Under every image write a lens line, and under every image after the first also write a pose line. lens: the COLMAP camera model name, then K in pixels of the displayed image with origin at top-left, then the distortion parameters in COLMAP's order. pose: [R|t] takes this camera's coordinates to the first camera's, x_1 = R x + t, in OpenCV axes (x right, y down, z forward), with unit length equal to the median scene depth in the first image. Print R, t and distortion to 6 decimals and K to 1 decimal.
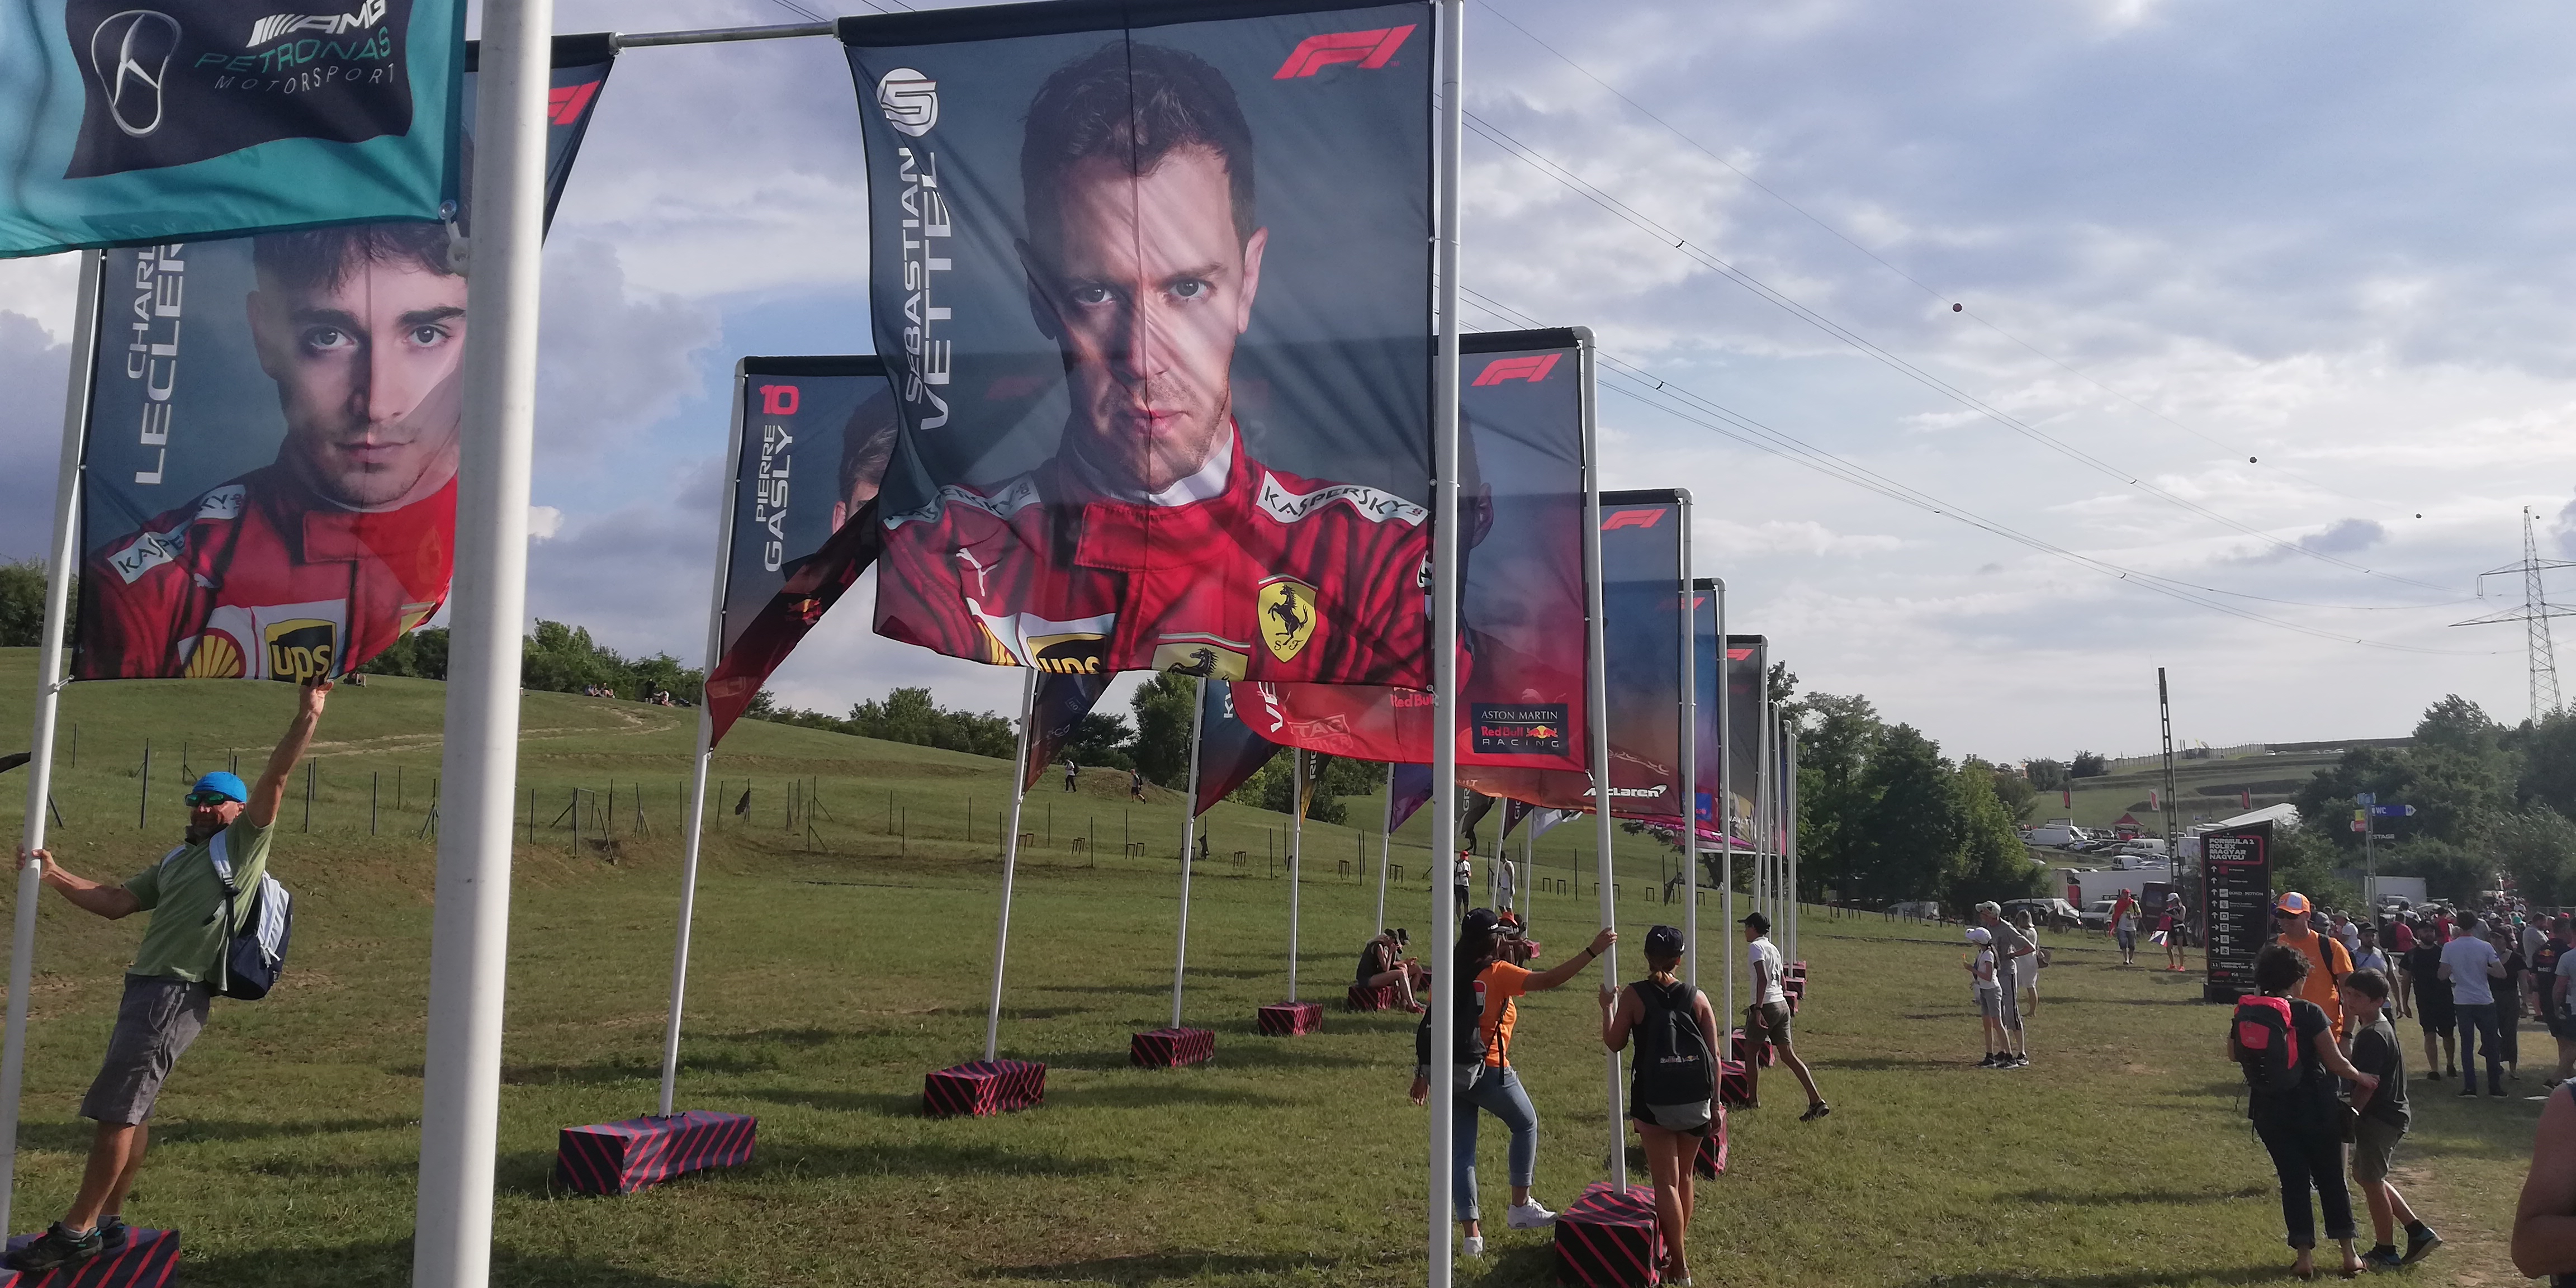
lens RADIAL K [[2025.3, 0, 1280.3], [0, 2025.3, 594.0], [0, 0, 1]] dist [0.106656, -0.184718]
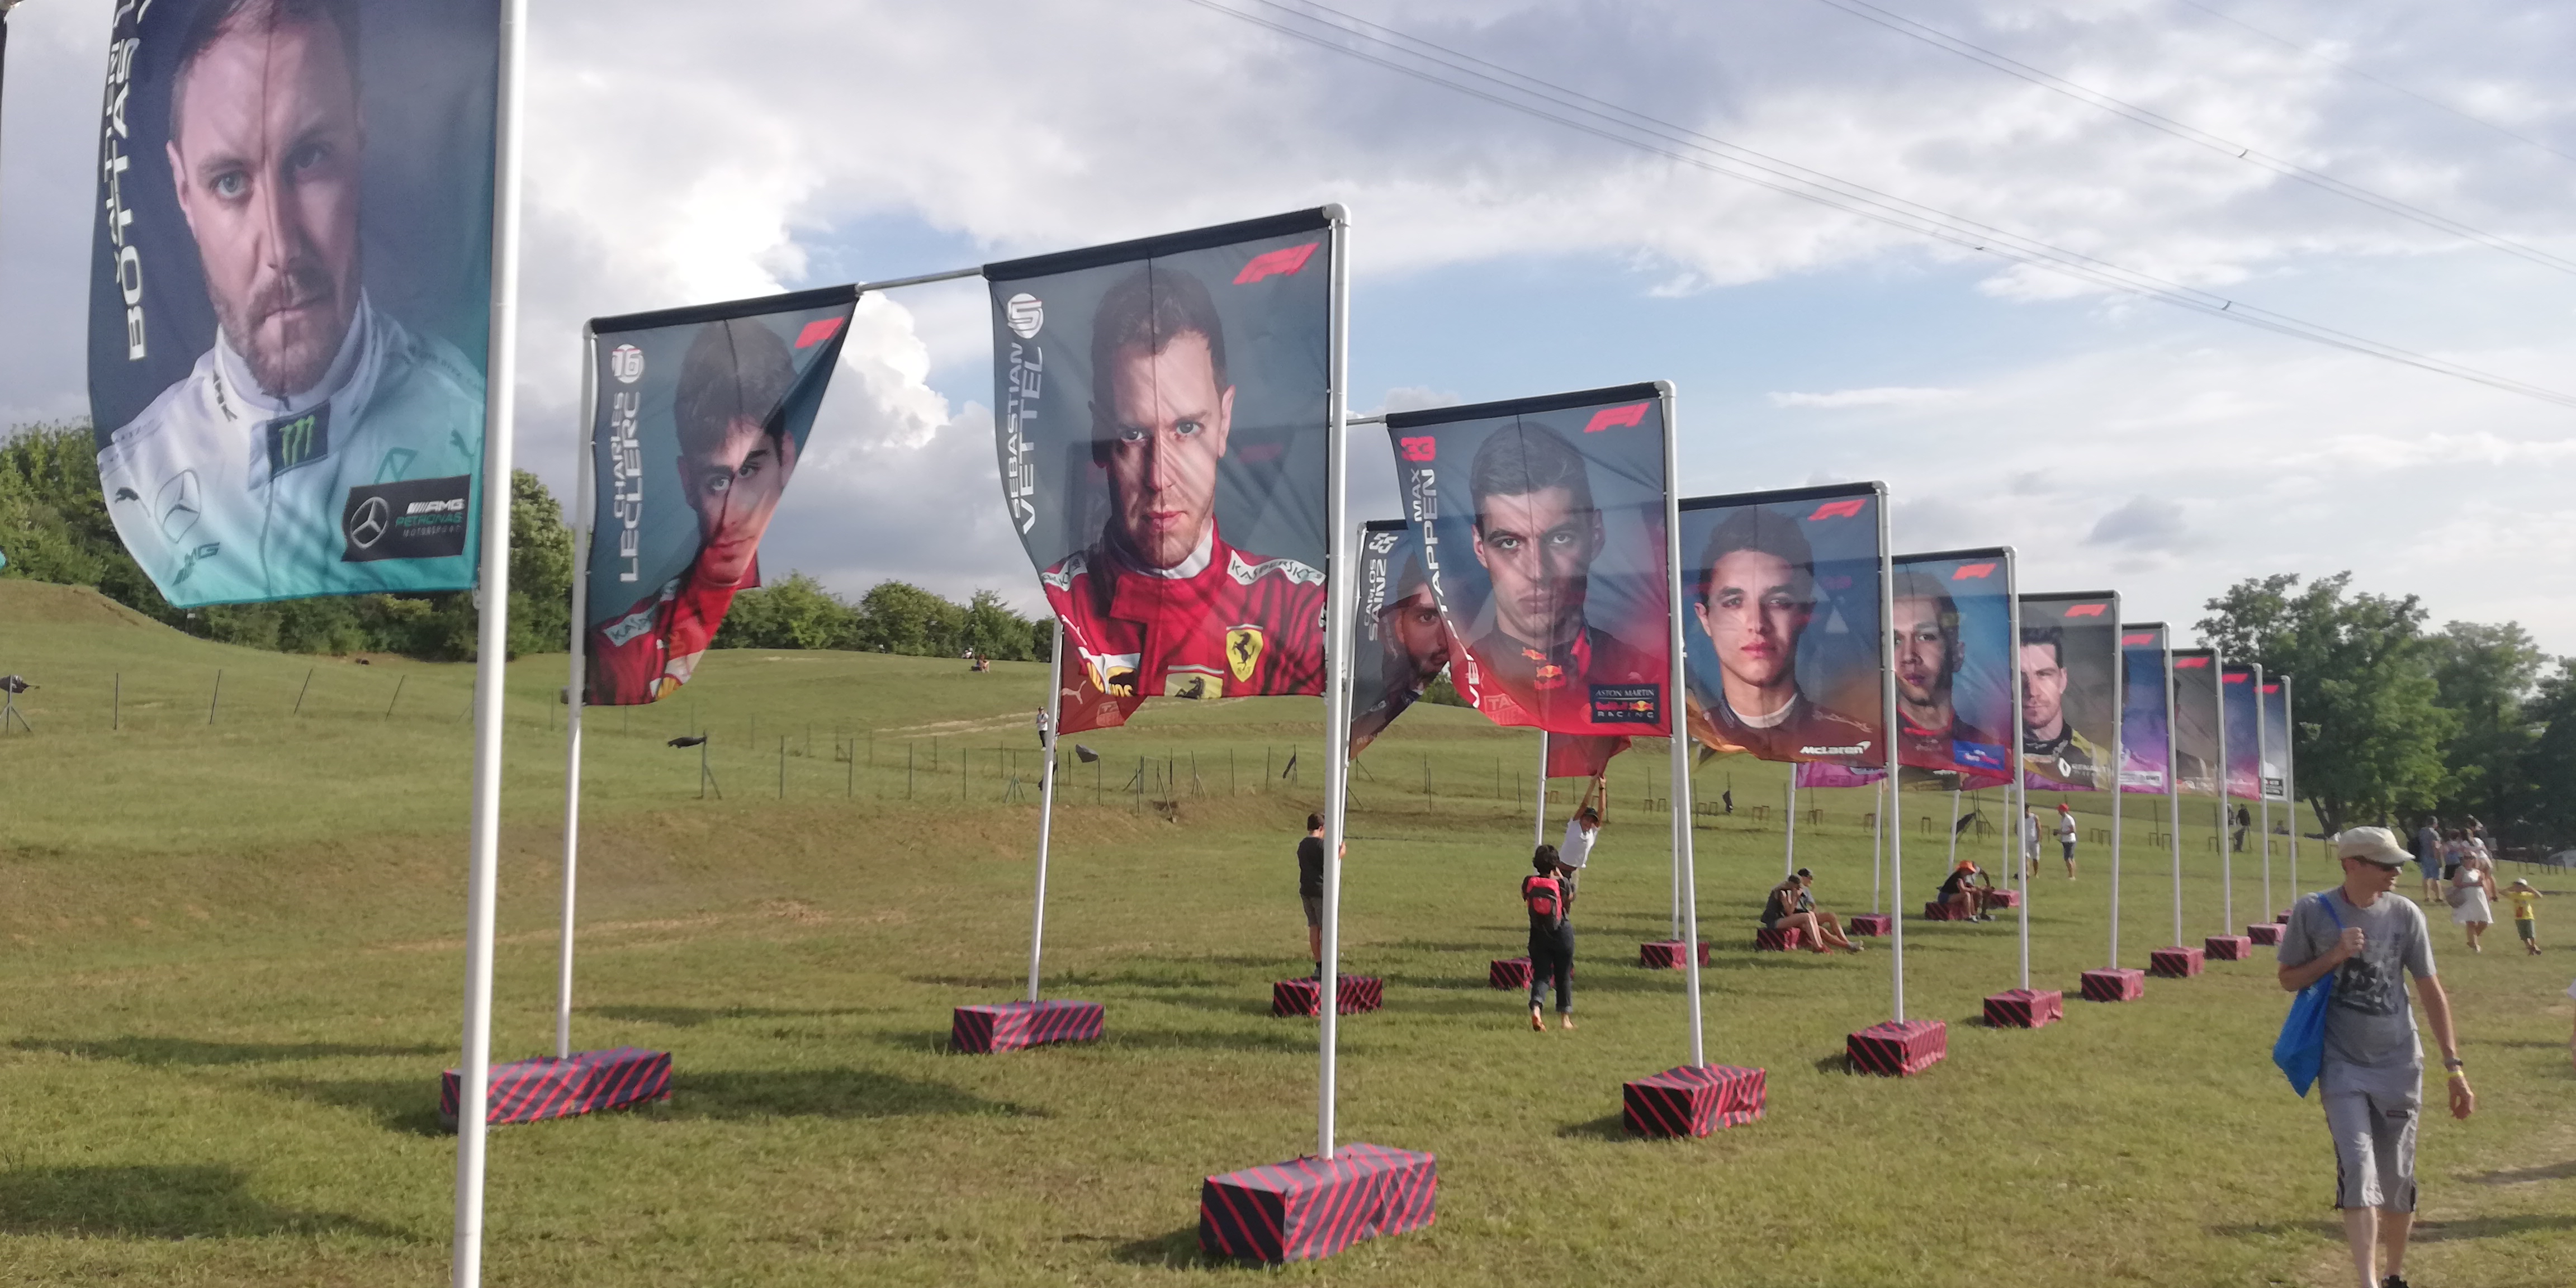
lens RADIAL K [[2025.3, 0, 1280.3], [0, 2025.3, 594.0], [0, 0, 1]] dist [0.106656, -0.184718]
pose [[0.954502, -0.046142, -0.294612, 0.267994], [0.052213, 0.998554, 0.012772, -0.026685], [0.293596, -0.027573, 0.955532, -0.244312]]
